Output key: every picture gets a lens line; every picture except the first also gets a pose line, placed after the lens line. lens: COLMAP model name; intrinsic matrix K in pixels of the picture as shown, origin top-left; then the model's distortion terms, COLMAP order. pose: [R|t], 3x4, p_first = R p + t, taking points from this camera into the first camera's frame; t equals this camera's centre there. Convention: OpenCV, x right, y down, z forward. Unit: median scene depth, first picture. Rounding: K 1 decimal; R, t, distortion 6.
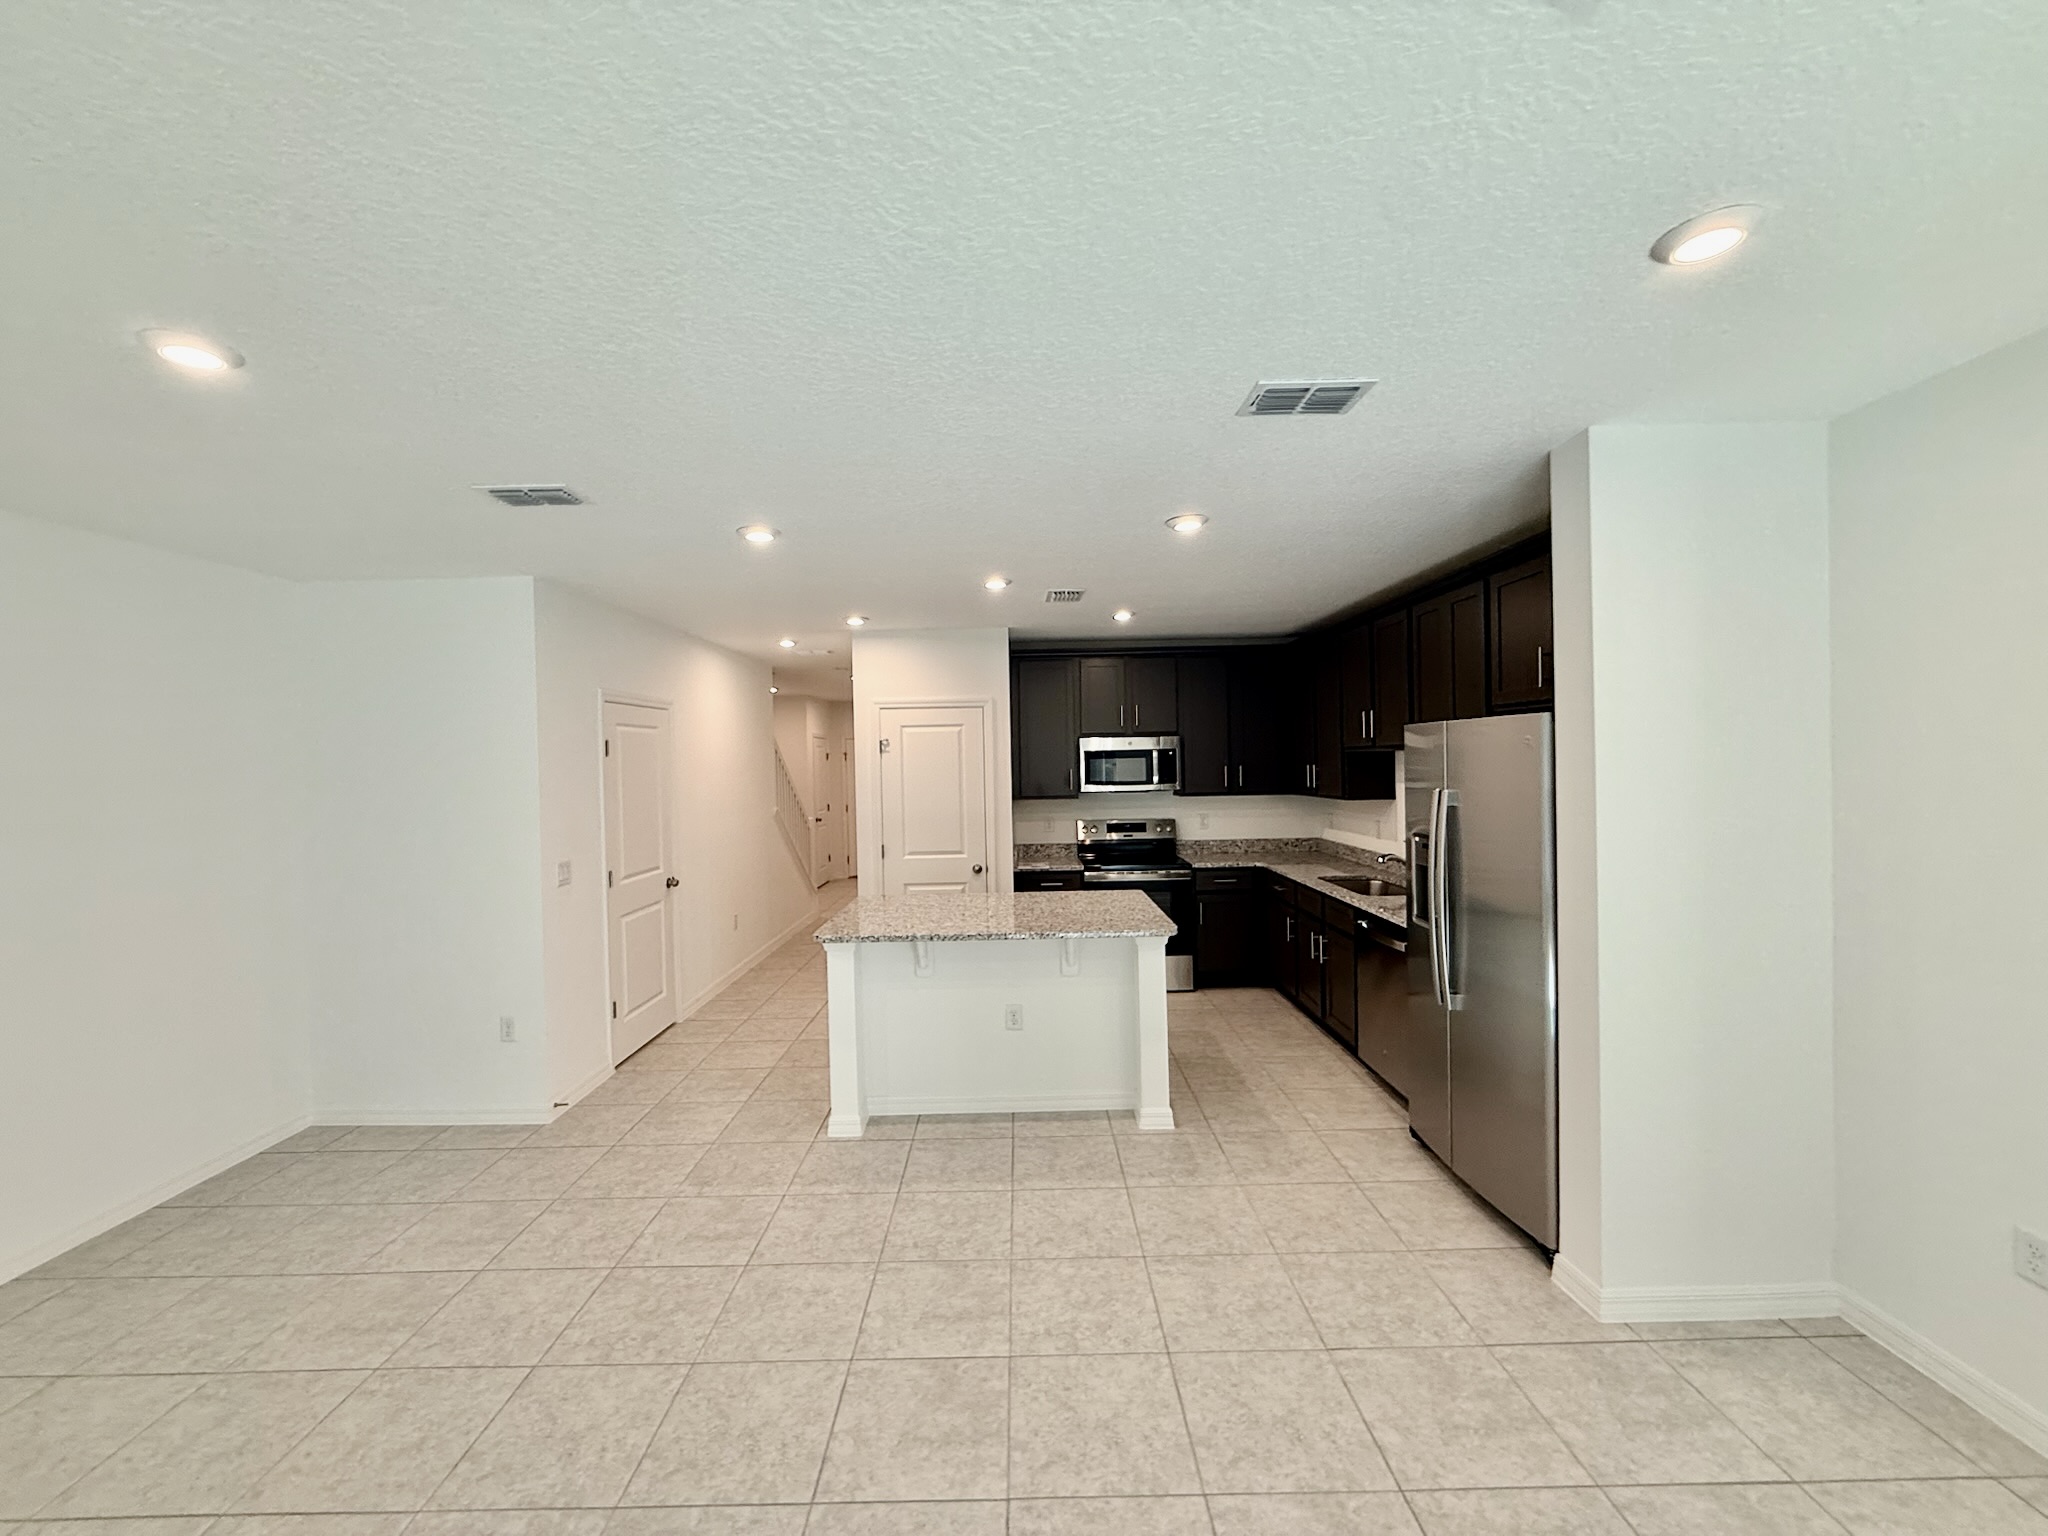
lens RADIAL K [[812.7, 0, 1018.5], [0, 812.7, 782.7], [0, 0, 1]] dist [-0.000454, -0.000011]
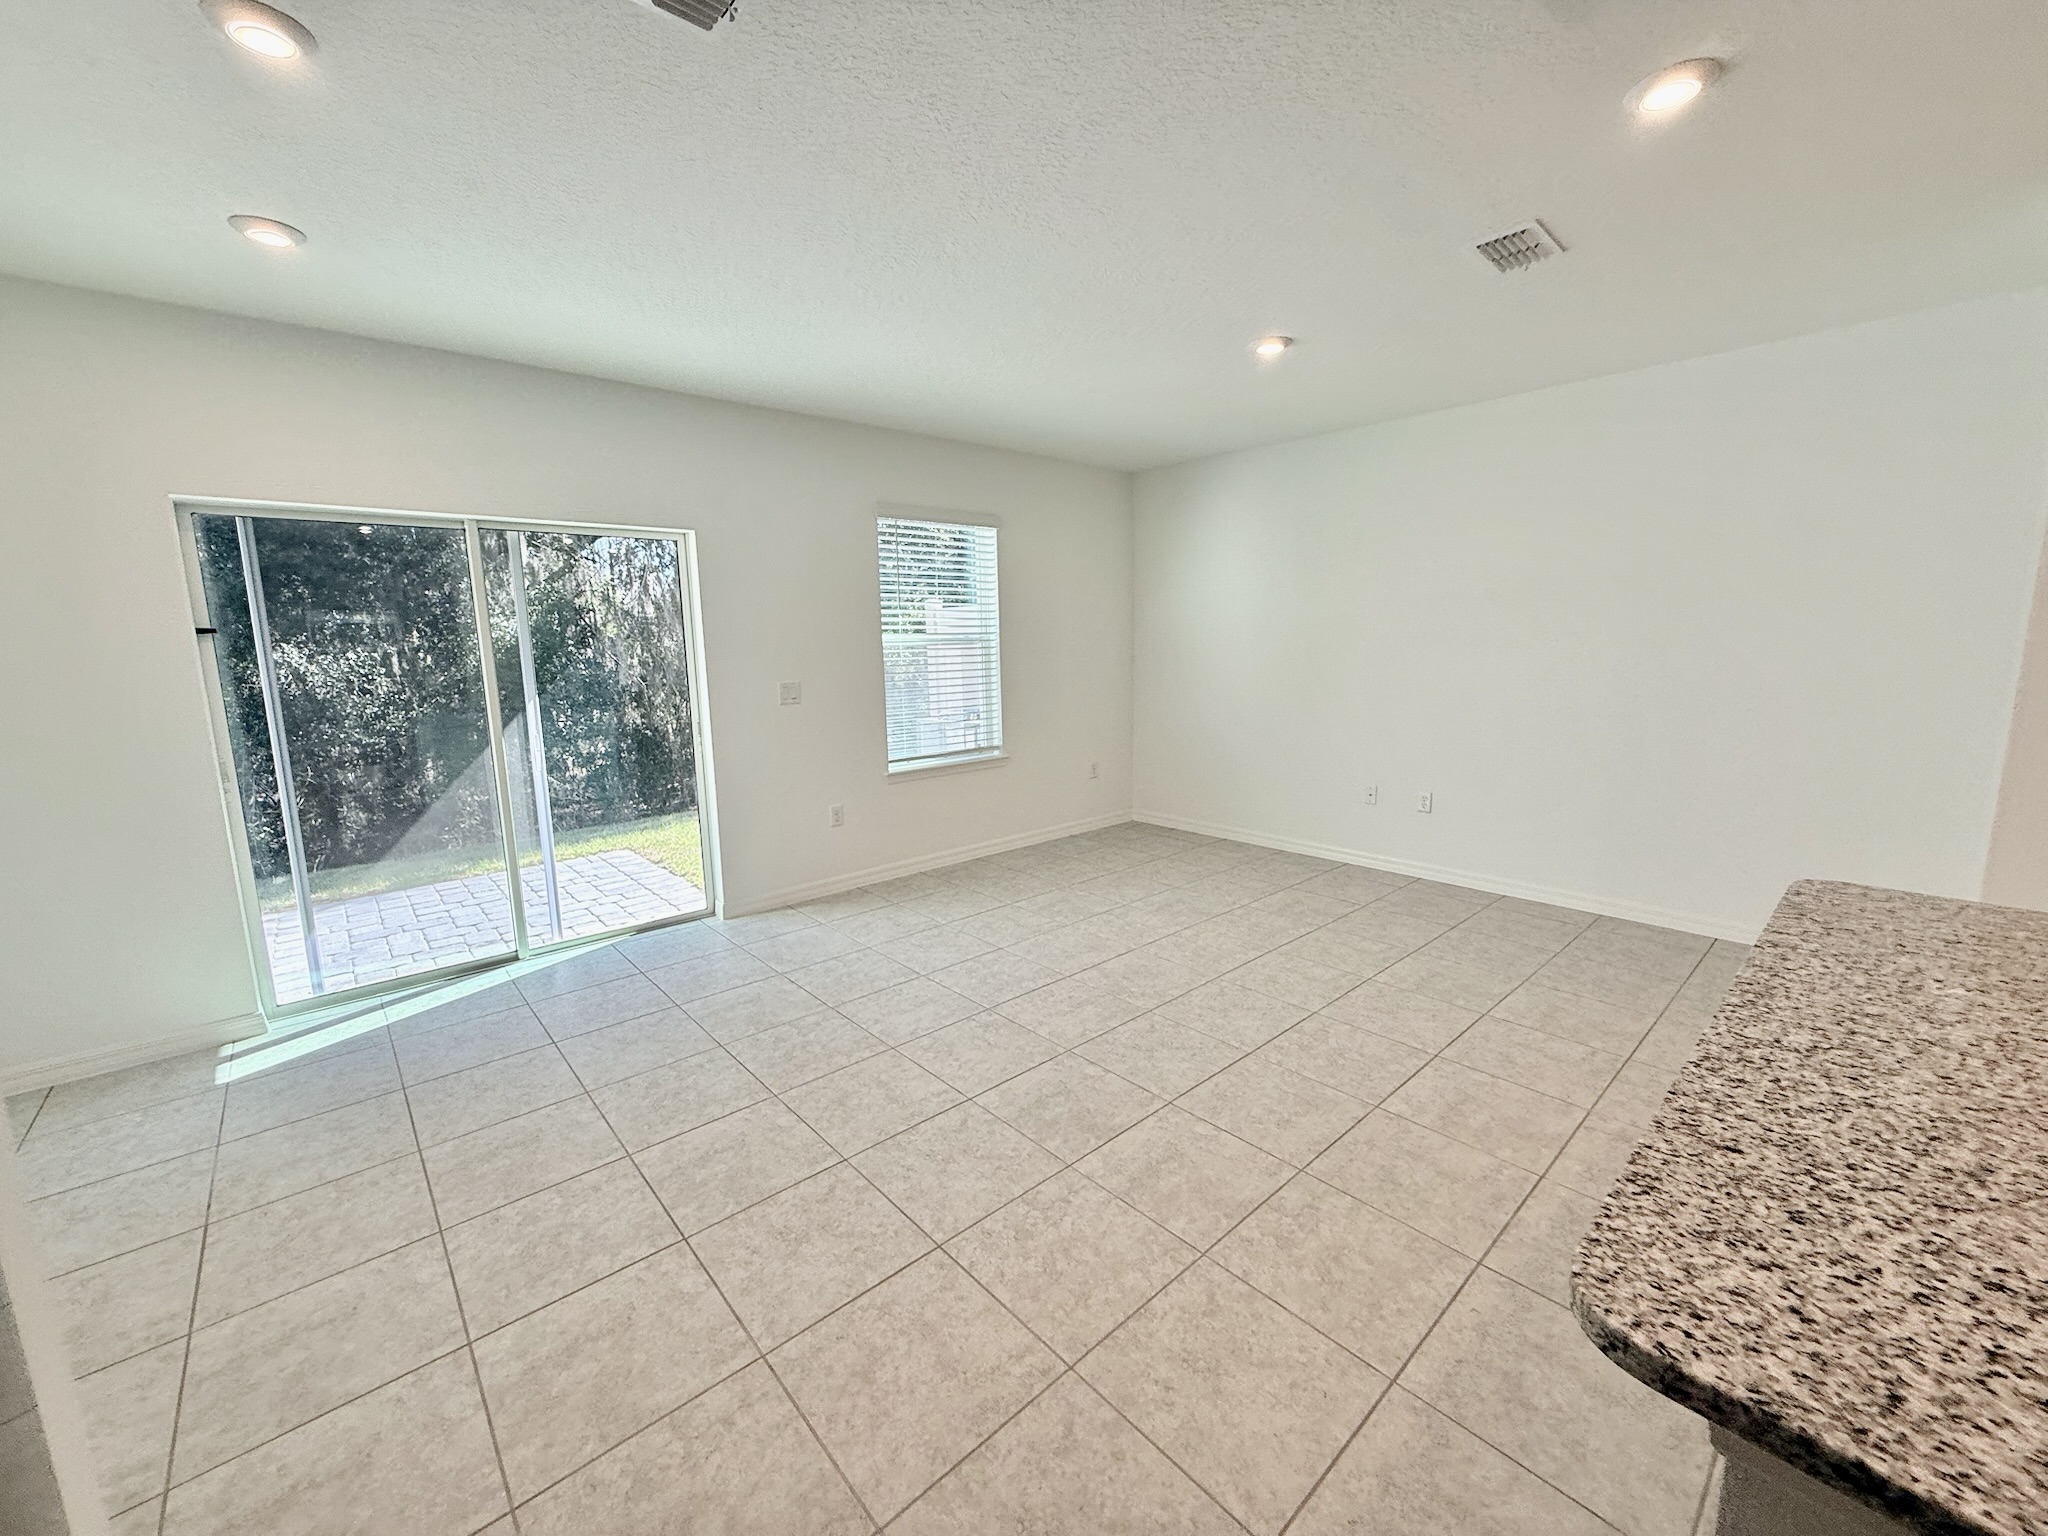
lens RADIAL K [[812.7, 0, 1019.3], [0, 812.7, 769.0], [0, 0, 1]] dist [-0.000454, -0.000011]
pose [[-0.747147, 0.142078, -0.649296, 0.358310], [0.018464, 0.980946, 0.193402, 0.025301], [0.664402, 0.132511, -0.735534, 0.956490]]
